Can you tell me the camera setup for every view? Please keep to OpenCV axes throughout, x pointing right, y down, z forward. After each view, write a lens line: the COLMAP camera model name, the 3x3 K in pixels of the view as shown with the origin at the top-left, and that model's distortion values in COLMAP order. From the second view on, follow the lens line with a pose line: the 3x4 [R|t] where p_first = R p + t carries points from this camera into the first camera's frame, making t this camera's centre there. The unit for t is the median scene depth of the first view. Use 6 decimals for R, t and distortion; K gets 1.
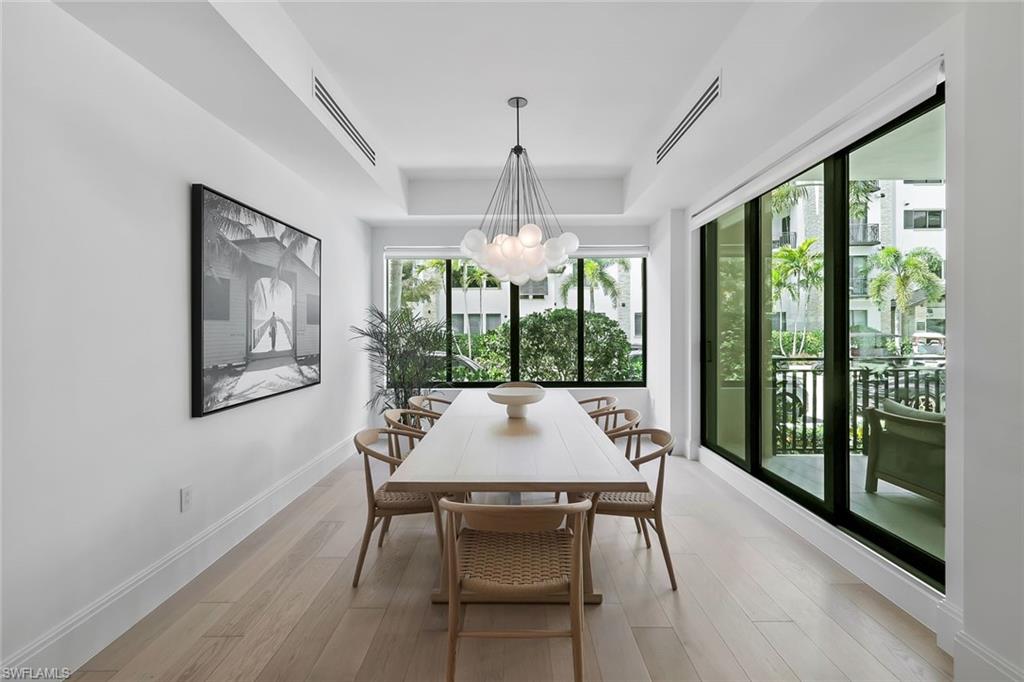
lens RADIAL K [[456.9, 0, 511.2], [0, 456.9, 329.9], [0, 0, 1]] dist [0.004888, 0.000632]
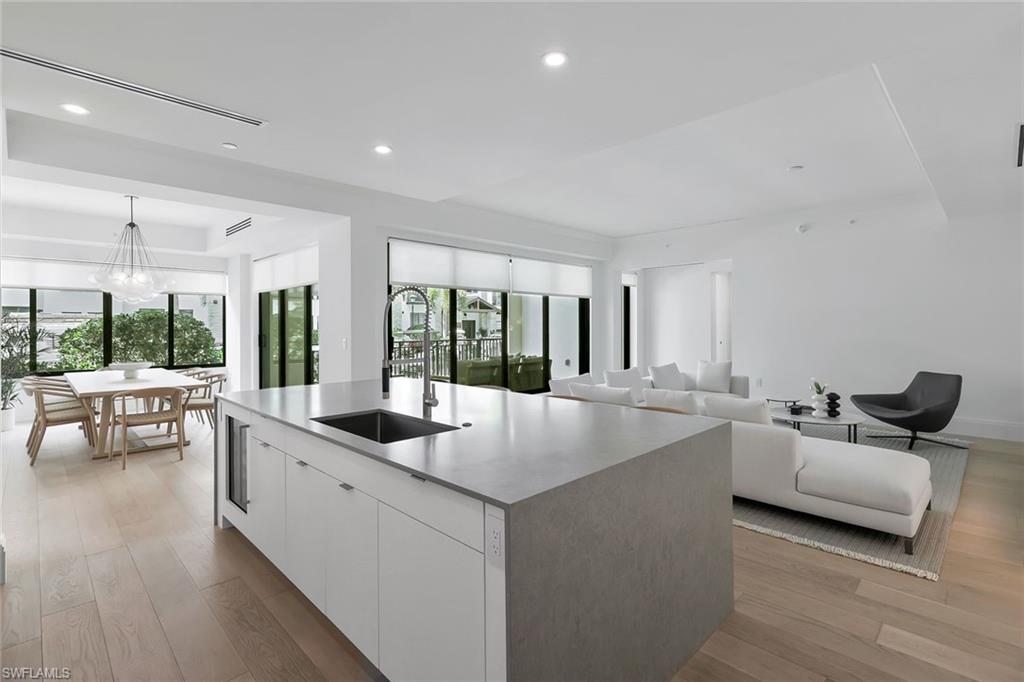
lens RADIAL K [[479.7, 0, 514.0], [0, 479.7, 328.9], [0, 0, 1]] dist [0.021896, -0.000573]
pose [[0.704769, -0.003523, 0.709428, -0.276641], [0.002975, 0.999994, 0.002011, 0.004134], [-0.709431, 0.000693, 0.704775, -1.349080]]
